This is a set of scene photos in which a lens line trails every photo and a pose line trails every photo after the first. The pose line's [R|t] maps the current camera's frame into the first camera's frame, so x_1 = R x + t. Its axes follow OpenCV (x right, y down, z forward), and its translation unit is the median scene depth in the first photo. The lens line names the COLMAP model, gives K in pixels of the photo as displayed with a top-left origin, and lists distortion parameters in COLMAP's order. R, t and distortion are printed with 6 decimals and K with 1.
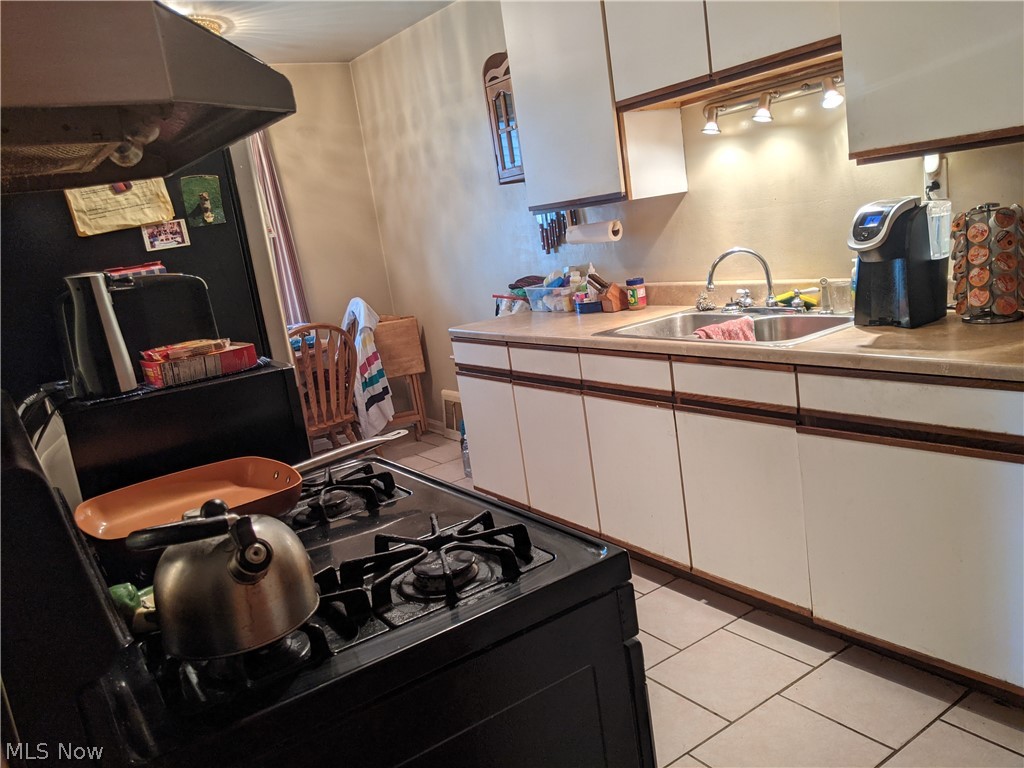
lens RADIAL K [[814.6, 0, 532.0], [0, 814.6, 384.3], [0, 0, 1]] dist [0.123176, -0.192019]
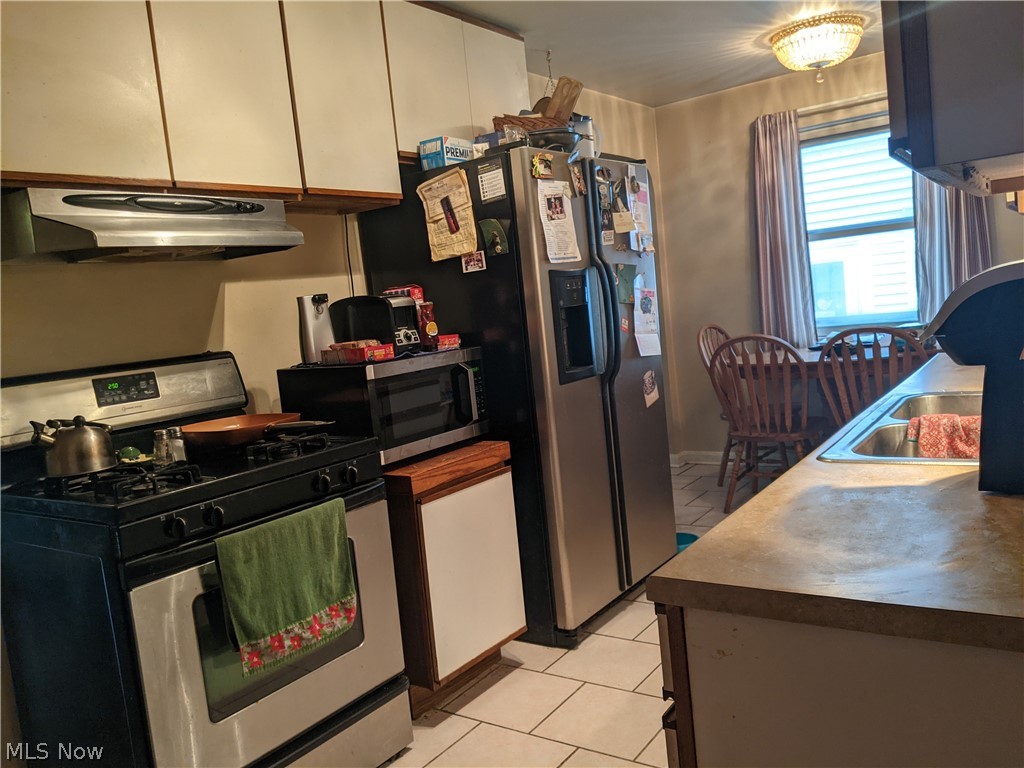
lens RADIAL K [[831.4, 0, 512.5], [0, 831.4, 450.6], [0, 0, 1]] dist [-0.010469, 0.002373]
pose [[0.356461, 0.263424, -0.896406, 0.940378], [-0.136584, 0.963816, 0.228920, -0.201563], [0.924273, 0.040834, 0.379543, 0.527722]]
